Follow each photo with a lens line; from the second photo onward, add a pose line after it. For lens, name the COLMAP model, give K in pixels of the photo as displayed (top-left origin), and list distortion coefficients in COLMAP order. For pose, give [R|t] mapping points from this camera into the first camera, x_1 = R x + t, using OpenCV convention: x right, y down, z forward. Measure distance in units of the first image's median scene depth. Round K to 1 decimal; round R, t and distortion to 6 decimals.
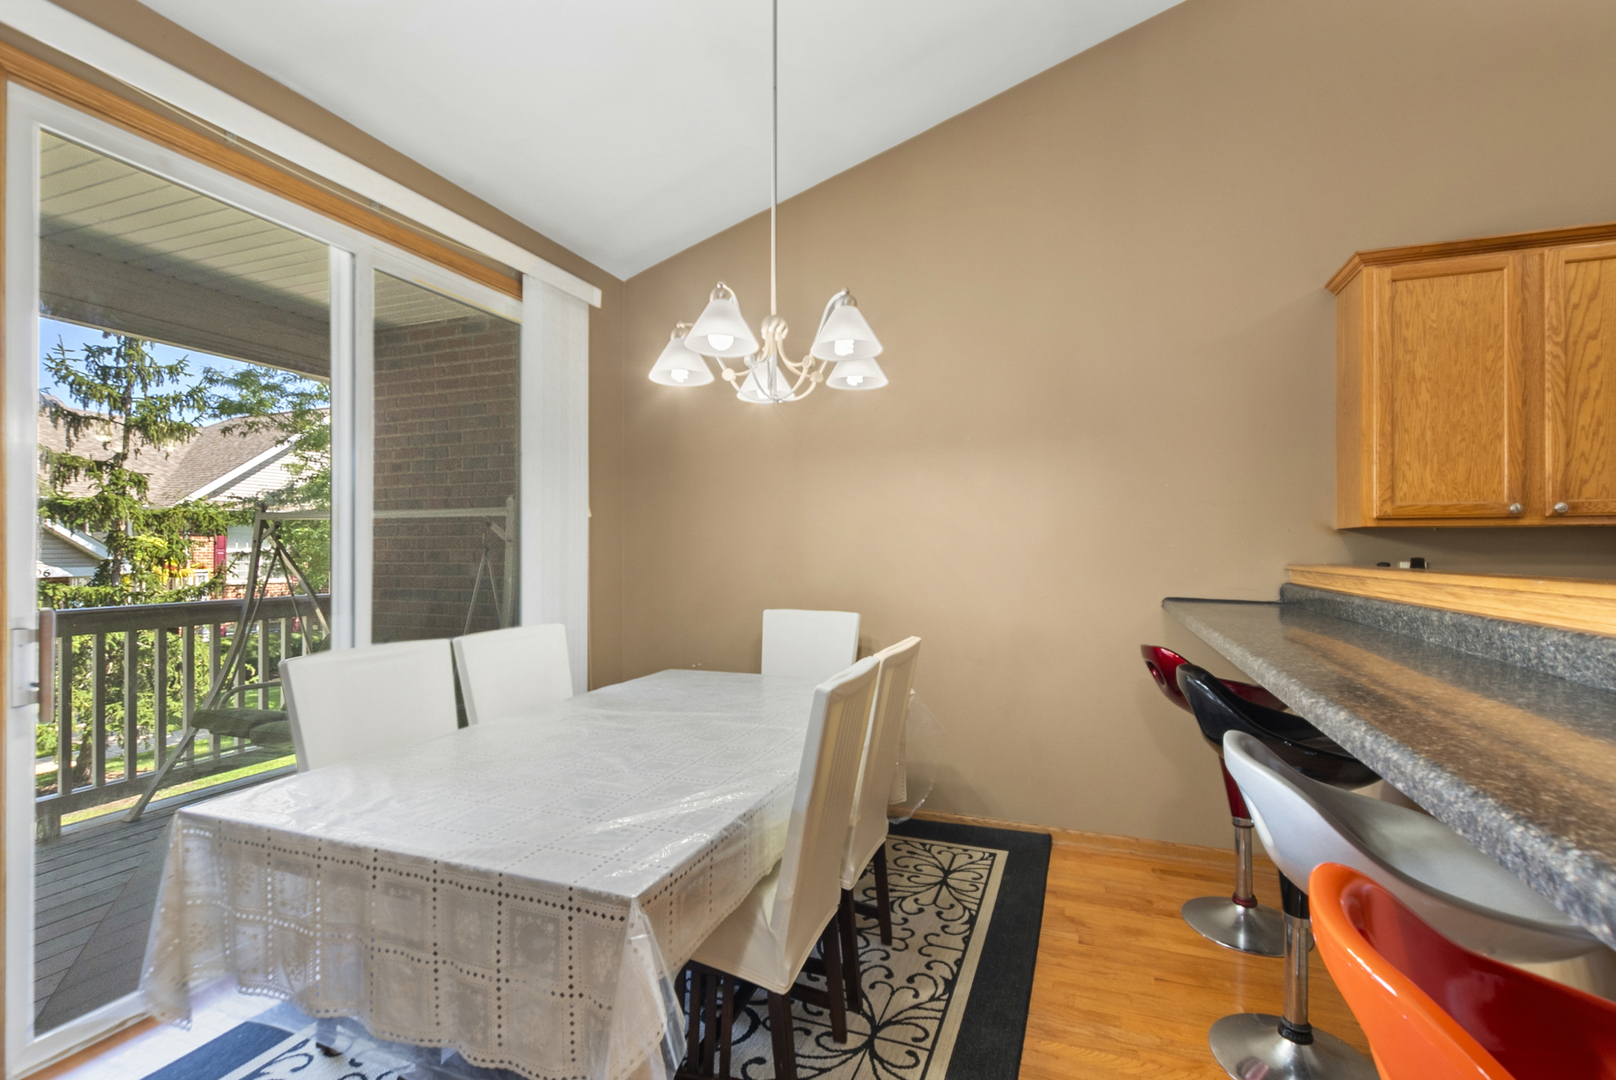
lens RADIAL K [[715.1, 0, 820.8], [0, 715.1, 537.0], [0, 0, 1]] dist [0.007813, 0.000275]
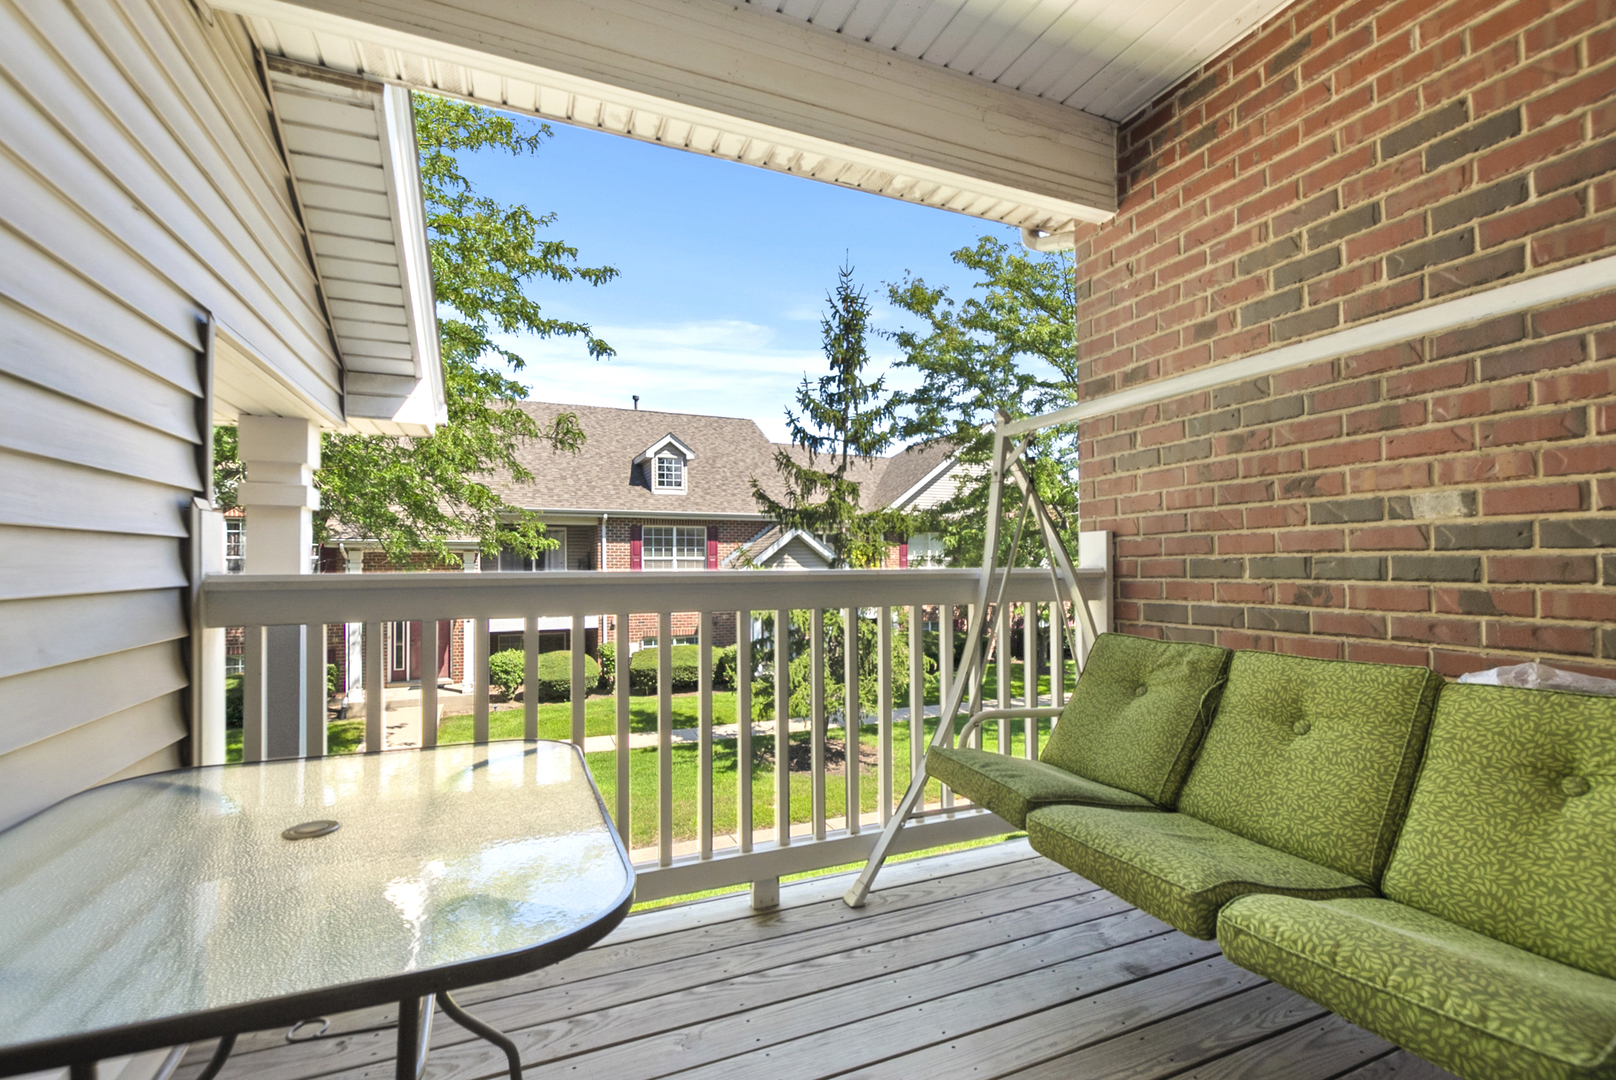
lens RADIAL K [[715.1, 0, 809.7], [0, 715.1, 548.7], [0, 0, 1]] dist [0.007813, 0.000275]
pose [[0.682877, -0.020725, -0.730239, -0.188678], [0.011983, 0.999781, -0.017169, 0.032305], [0.730435, 0.002974, 0.682976, 0.196628]]
